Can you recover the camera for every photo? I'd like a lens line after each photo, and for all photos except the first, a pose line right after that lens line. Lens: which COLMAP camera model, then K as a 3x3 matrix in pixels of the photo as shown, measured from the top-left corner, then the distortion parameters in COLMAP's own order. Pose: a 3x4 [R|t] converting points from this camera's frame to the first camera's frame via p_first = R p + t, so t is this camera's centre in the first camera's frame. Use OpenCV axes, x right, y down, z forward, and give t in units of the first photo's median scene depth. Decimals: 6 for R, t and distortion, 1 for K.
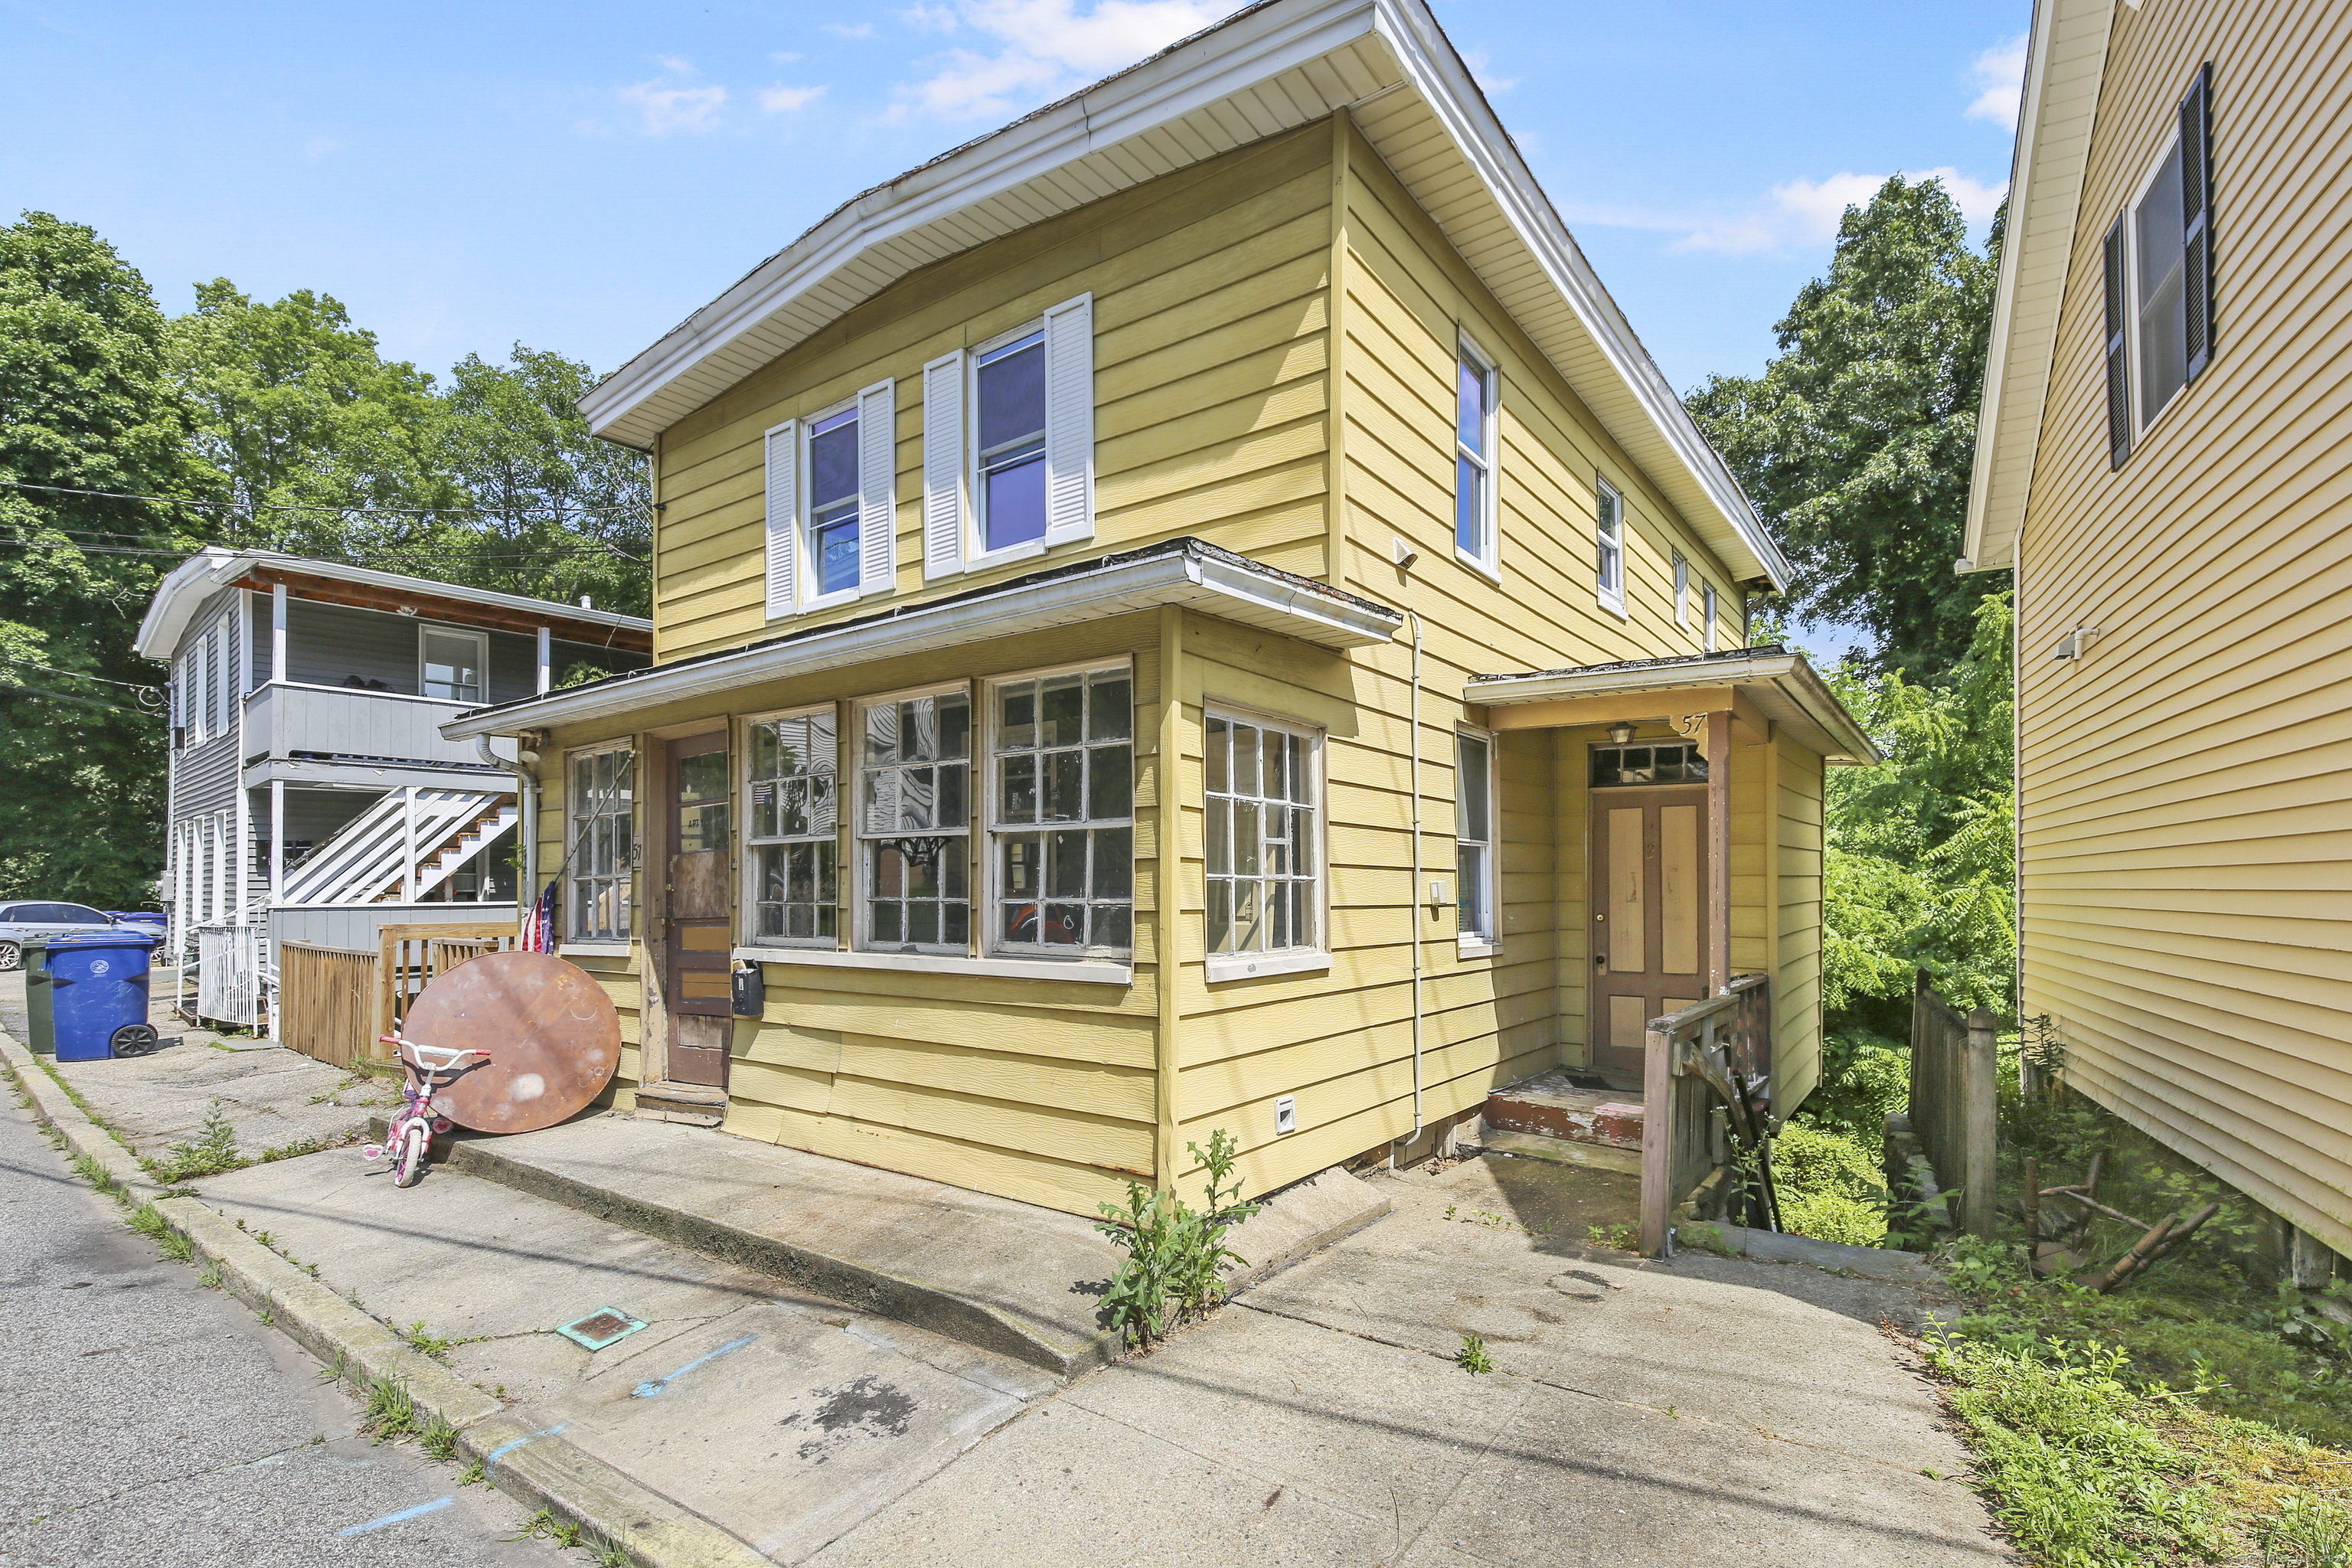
lens RADIAL K [[1097.6, 0, 1186.2], [0, 1097.6, 875.0], [0, 0, 1]] dist [0.005601, -0.003074]
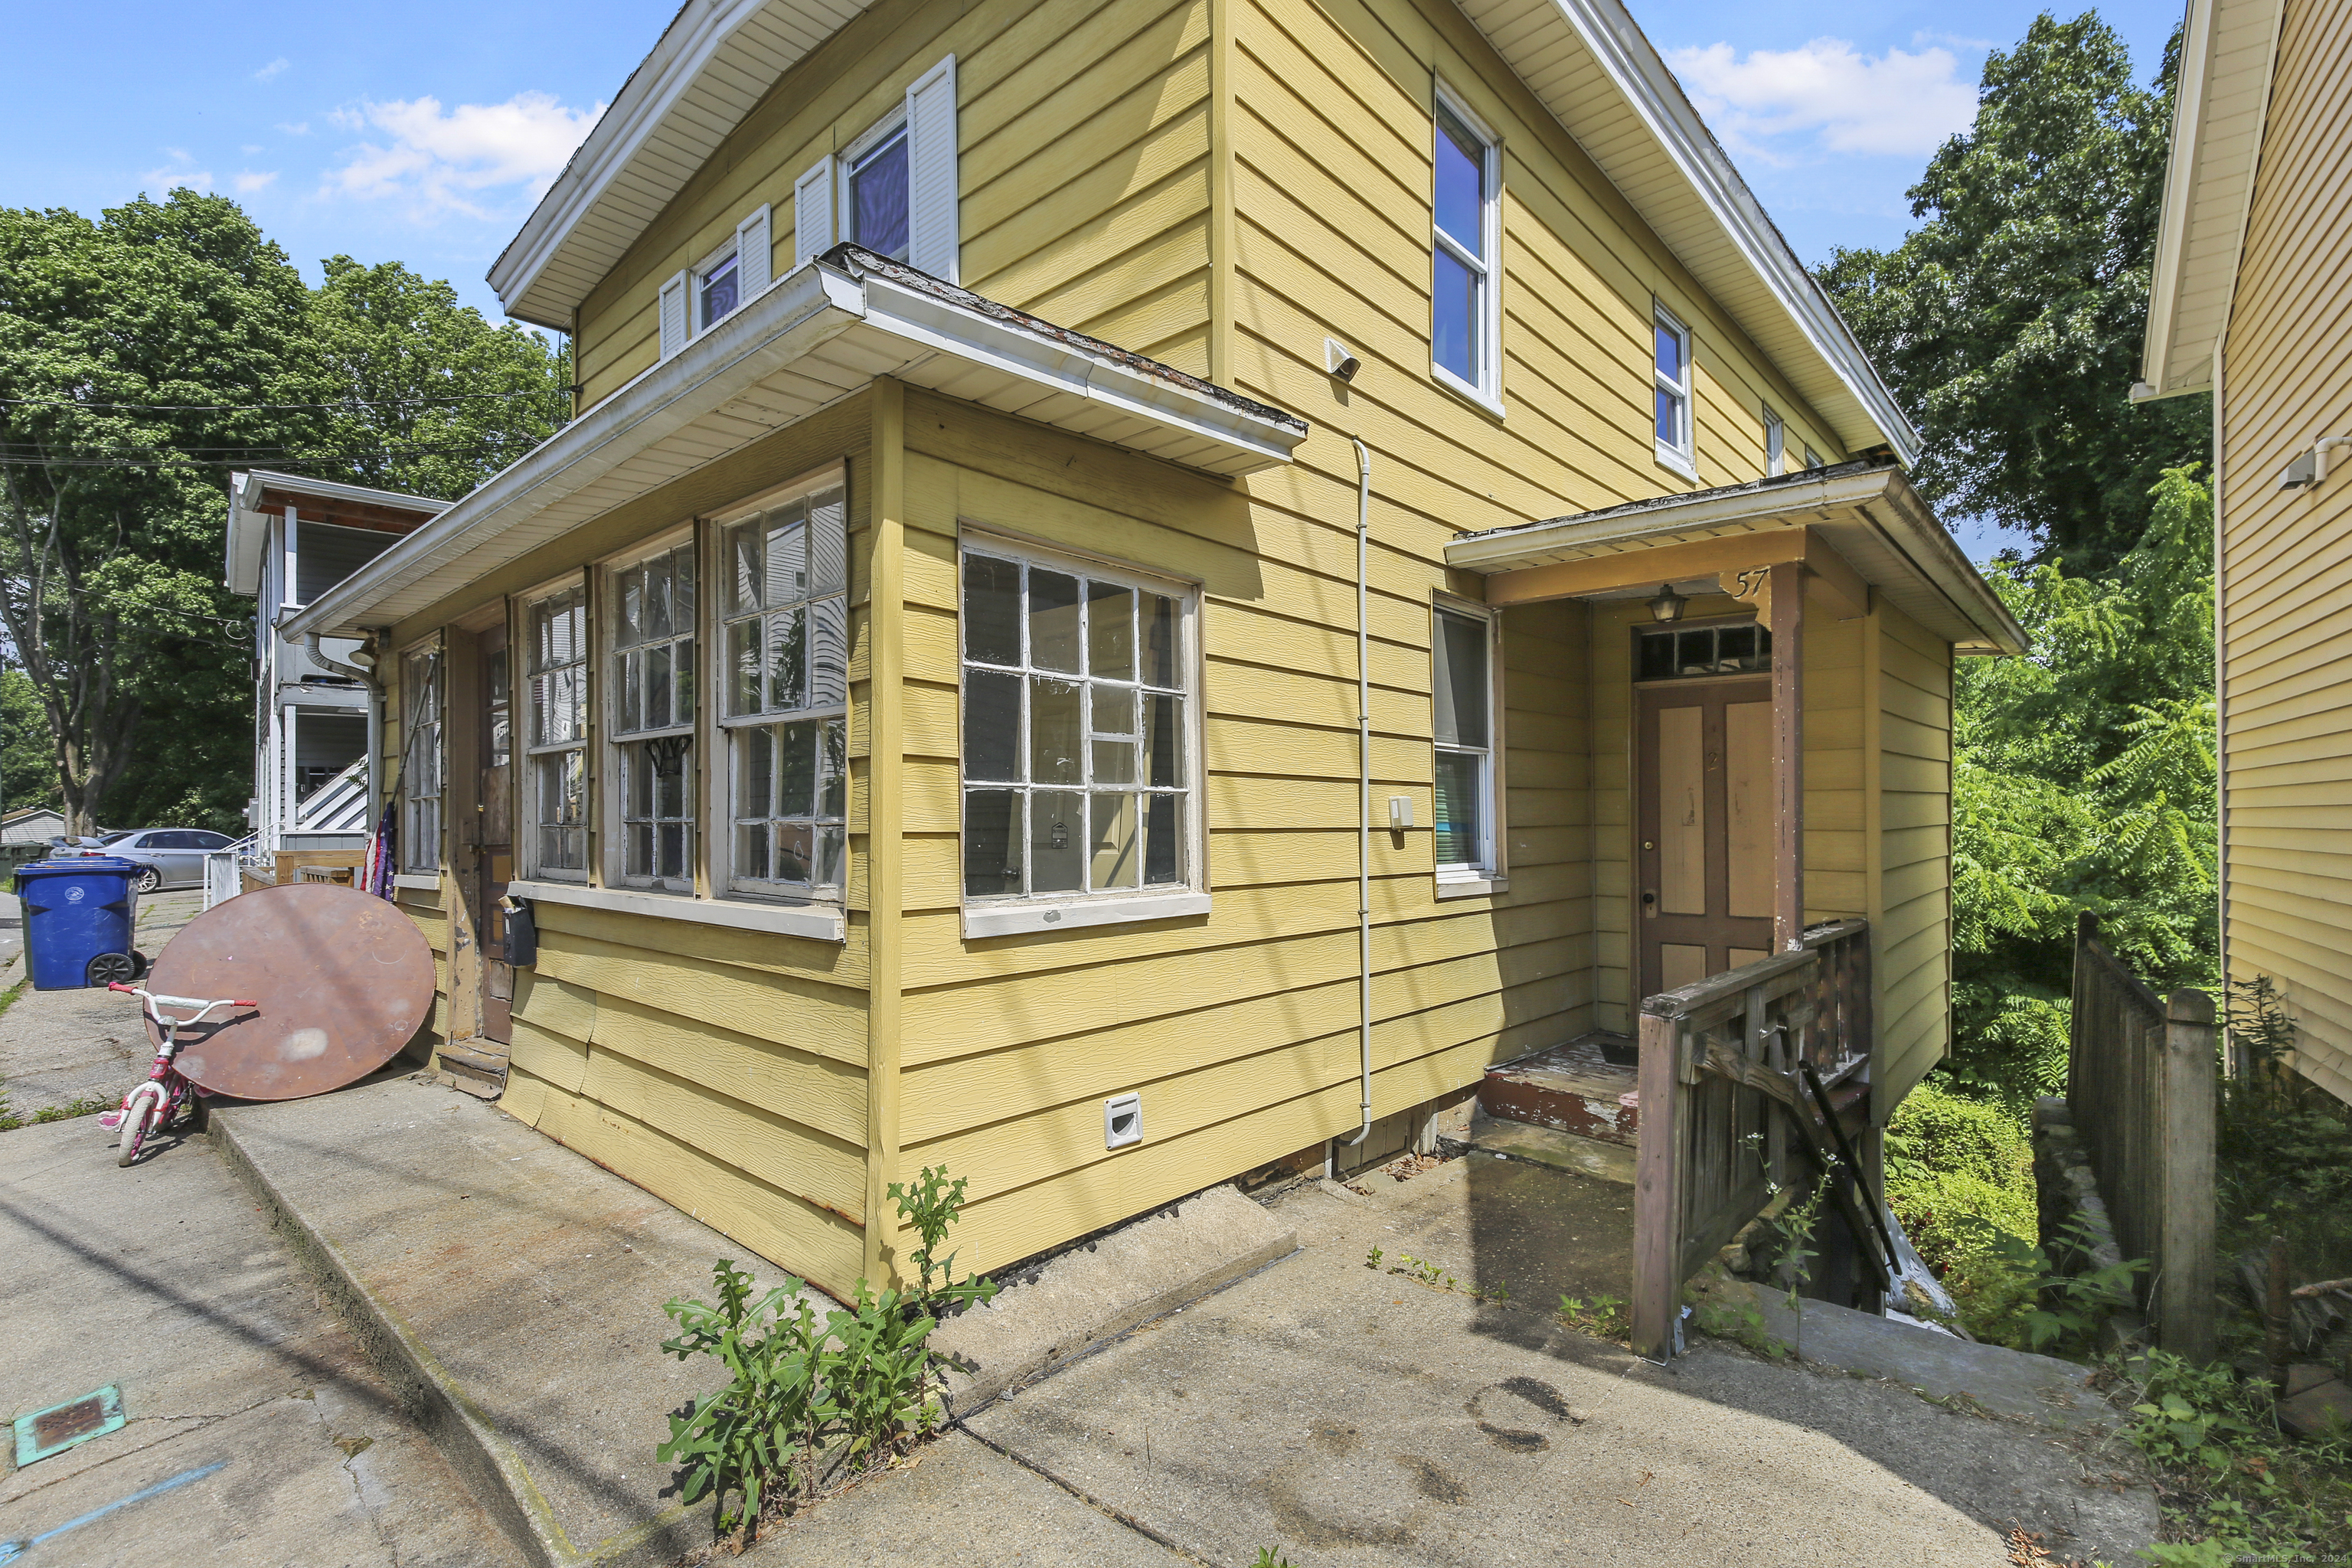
lens RADIAL K [[1097.6, 0, 1176.8], [0, 1097.6, 803.3], [0, 0, 1]] dist [0.005601, -0.003074]
pose [[0.994952, -0.002198, -0.100330, 0.149420], [0.002286, 0.999997, 0.000768, 0.008960], [0.100328, -0.000994, 0.994954, 0.224038]]
